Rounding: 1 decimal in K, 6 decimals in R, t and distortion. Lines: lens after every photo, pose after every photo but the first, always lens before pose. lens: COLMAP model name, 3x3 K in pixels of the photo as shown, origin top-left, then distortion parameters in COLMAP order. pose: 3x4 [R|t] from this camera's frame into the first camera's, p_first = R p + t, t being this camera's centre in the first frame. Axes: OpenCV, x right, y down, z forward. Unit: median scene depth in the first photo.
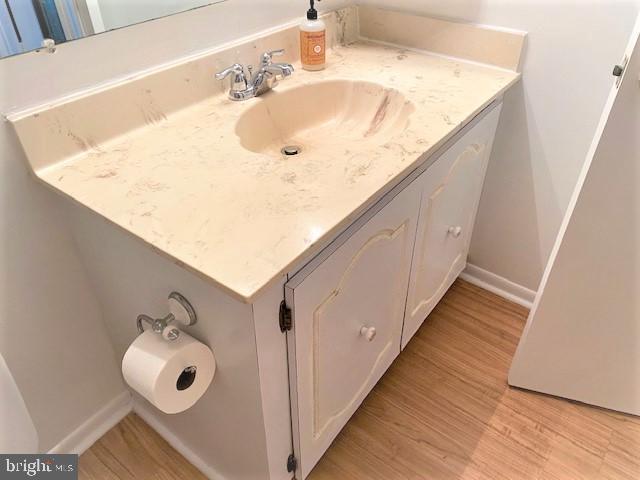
lens RADIAL K [[493.5, 0, 320.0], [0, 493.5, 240.0], [0, 0, 1]] dist [0.009110, 0.000318]
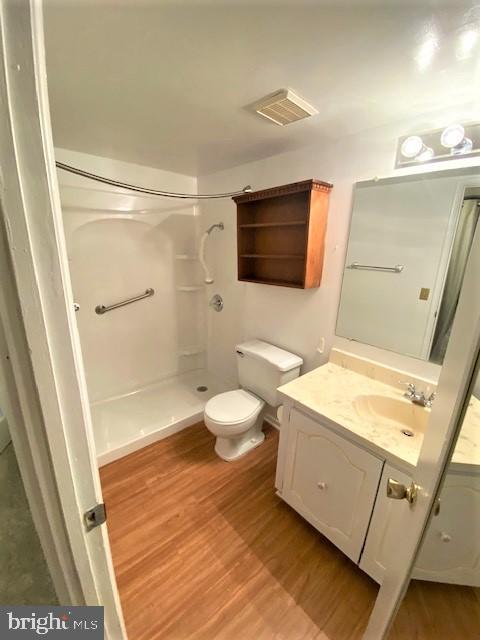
lens RADIAL K [[263.0, 0, 240.0], [0, 263.0, 320.0], [0, 0, 1]] dist [0.022712, -0.022763]
pose [[-0.222646, 0.254997, -0.940960, 1.113724], [-0.622218, 0.705870, 0.338515, -0.508170], [0.750515, 0.660851, 0.001505, 0.233724]]
